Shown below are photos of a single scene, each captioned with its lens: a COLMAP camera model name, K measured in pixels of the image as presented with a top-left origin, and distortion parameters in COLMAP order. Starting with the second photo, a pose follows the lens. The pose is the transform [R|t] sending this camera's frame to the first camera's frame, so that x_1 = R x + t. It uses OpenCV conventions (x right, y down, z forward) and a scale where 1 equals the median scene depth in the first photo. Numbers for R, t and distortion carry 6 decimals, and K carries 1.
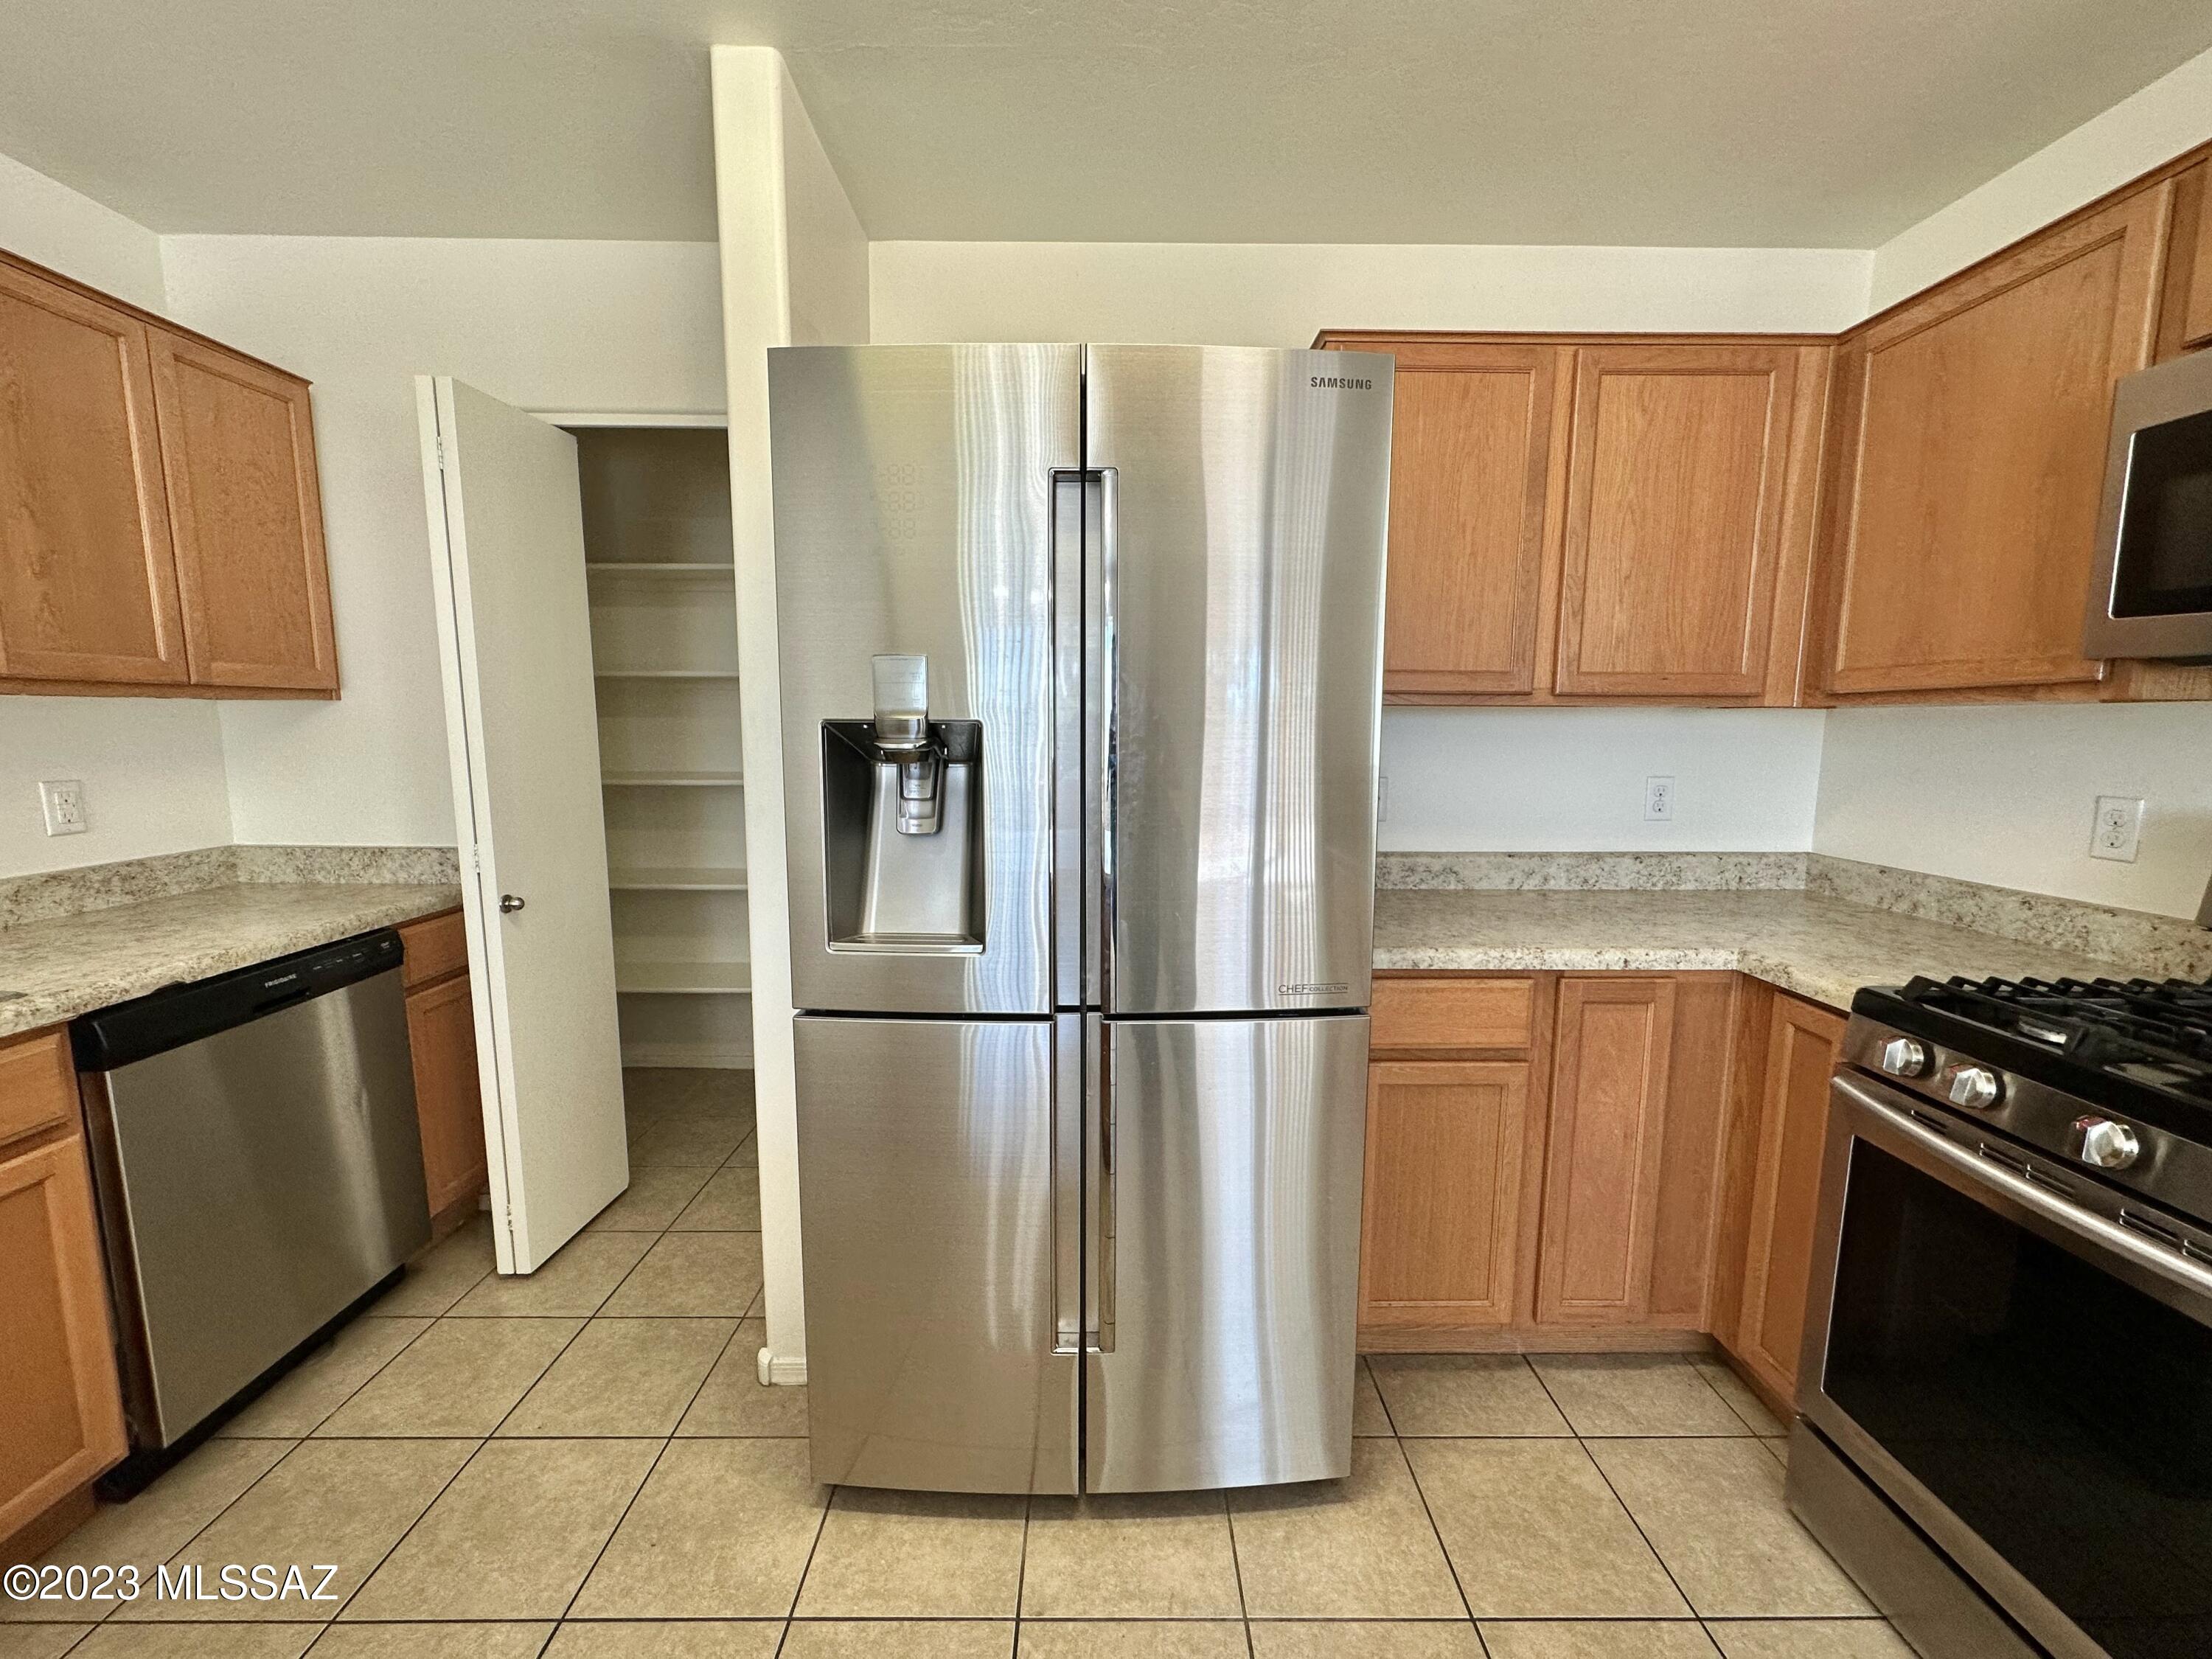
lens RADIAL K [[885.3, 0, 1106.0], [0, 885.3, 829.5], [0, 0, 1]] dist [-0.000096, -0.000205]
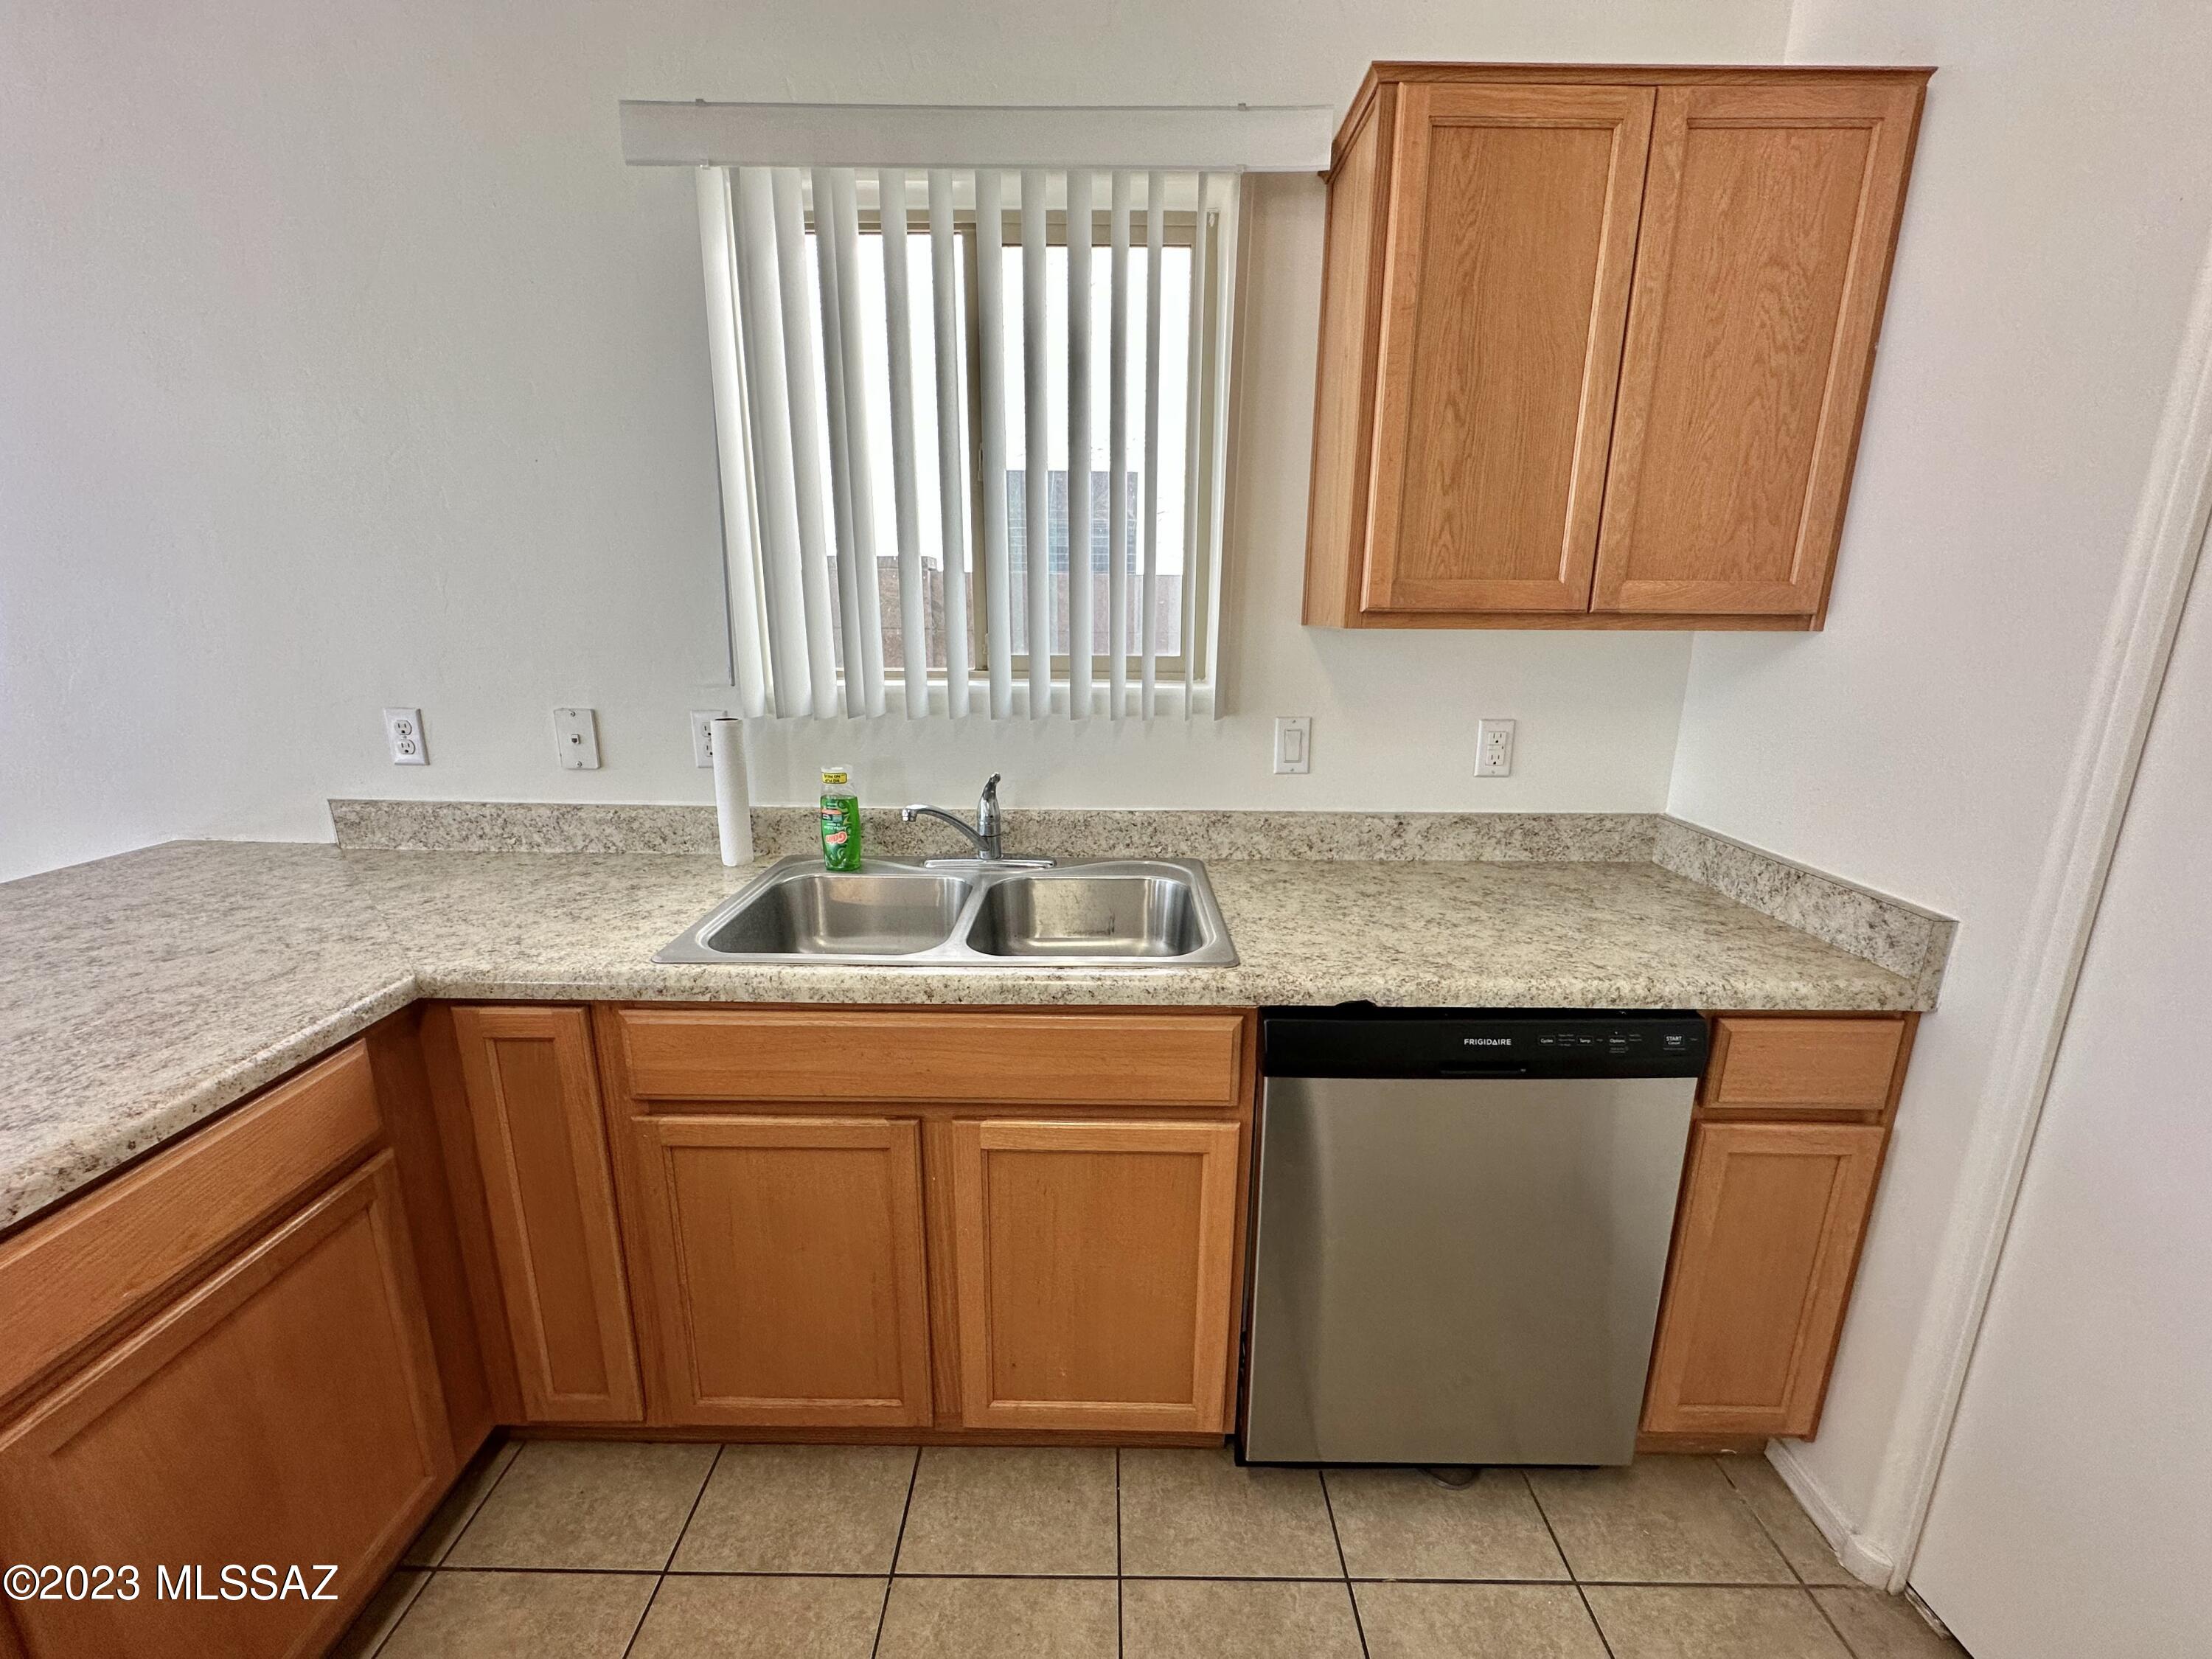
lens RADIAL K [[885.3, 0, 1106.0], [0, 885.3, 829.5], [0, 0, 1]] dist [-0.000096, -0.000205]
pose [[-0.012314, 0.234766, -0.971974, -0.237901], [-0.129210, 0.963524, 0.234362, -0.103709], [0.991541, 0.128475, 0.018469, 0.566886]]
